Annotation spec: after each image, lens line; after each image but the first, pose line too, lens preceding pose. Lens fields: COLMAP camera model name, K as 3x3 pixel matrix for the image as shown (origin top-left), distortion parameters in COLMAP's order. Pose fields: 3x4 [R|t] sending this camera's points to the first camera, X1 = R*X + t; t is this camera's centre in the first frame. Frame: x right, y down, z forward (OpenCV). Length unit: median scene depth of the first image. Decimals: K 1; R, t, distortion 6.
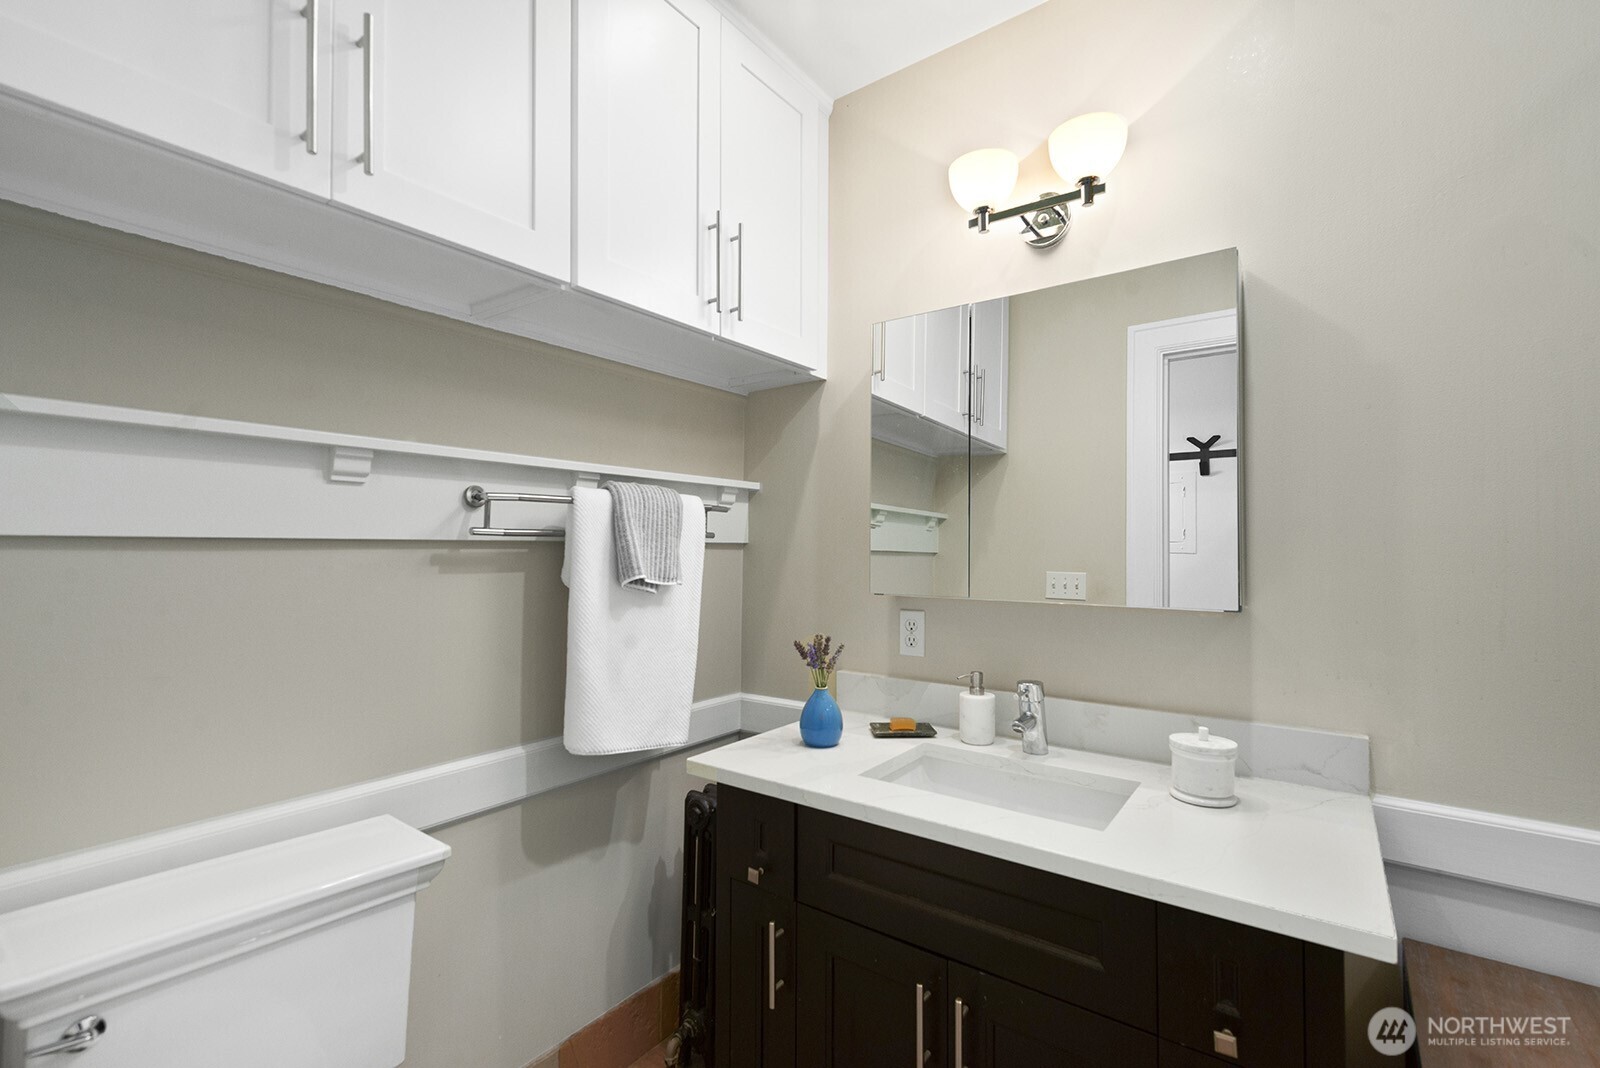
lens RADIAL K [[698.7, 0, 800.5], [0, 698.7, 540.8], [0, 0, 1]] dist [0.013698, -0.004280]
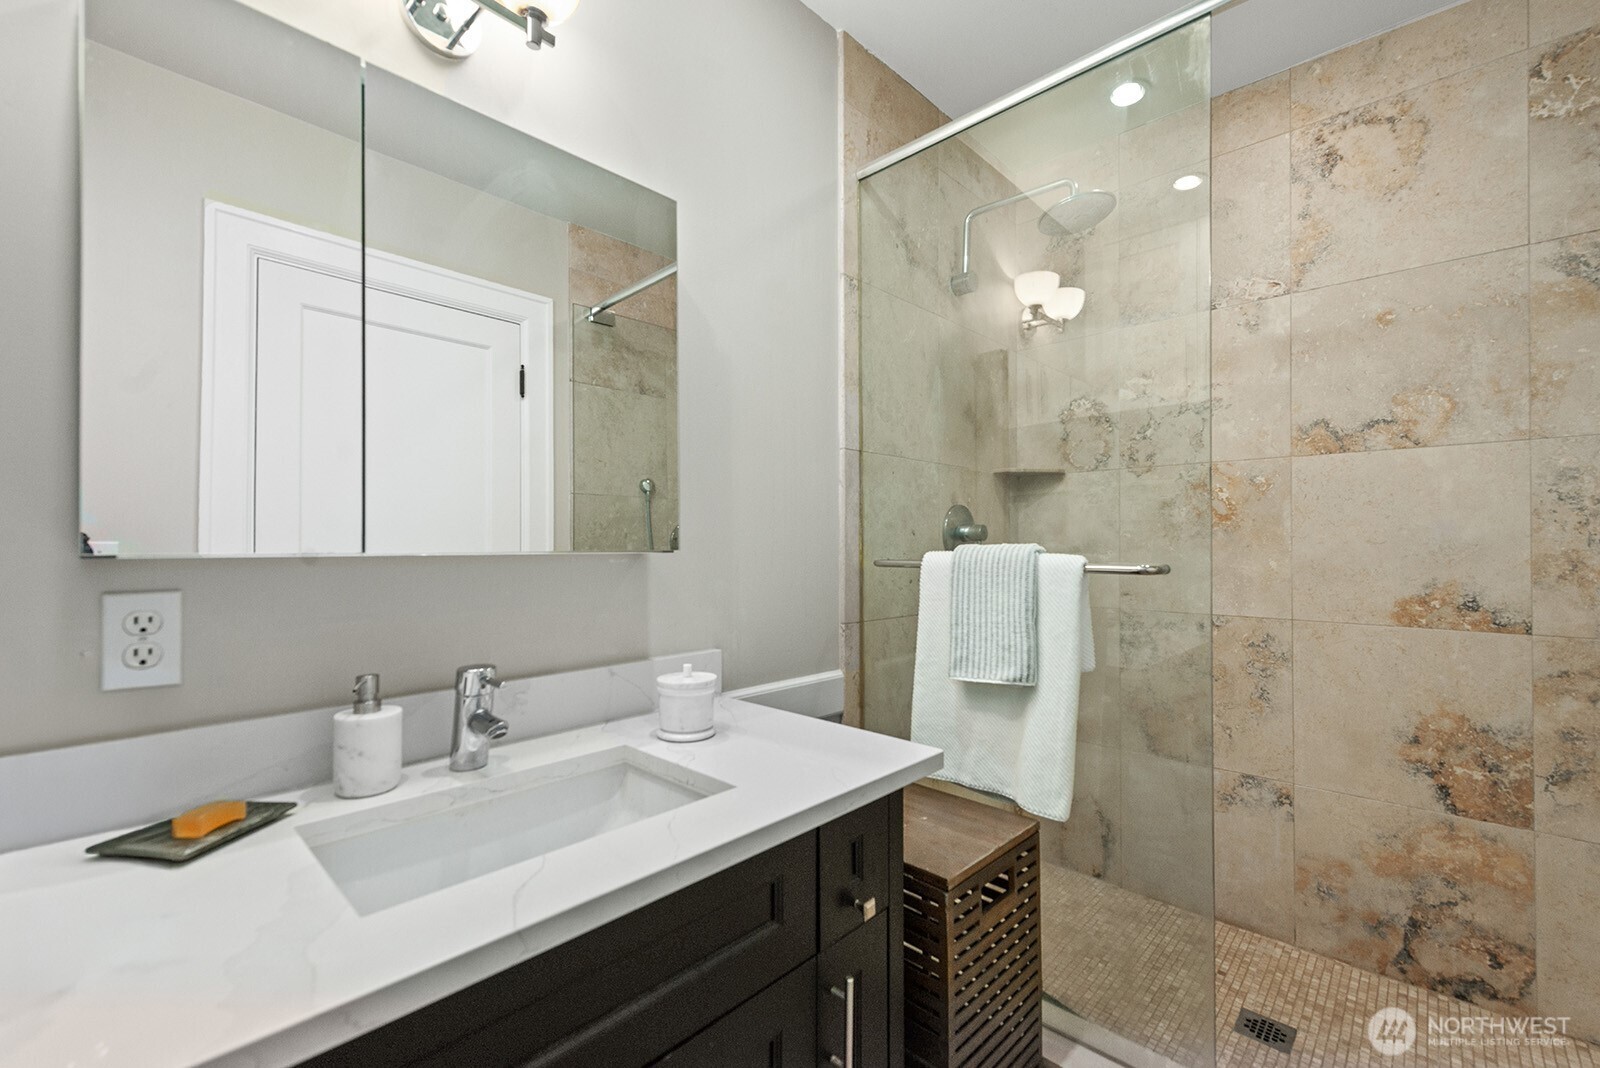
lens RADIAL K [[676.6, 0, 800.9], [0, 676.6, 539.6], [0, 0, 1]] dist [0.002304, 0.000056]
pose [[0.116257, -0.000616, 0.993219, -0.291267], [-0.014793, 0.999888, 0.002351, 0.063593], [-0.993109, -0.014966, 0.116234, 0.567388]]
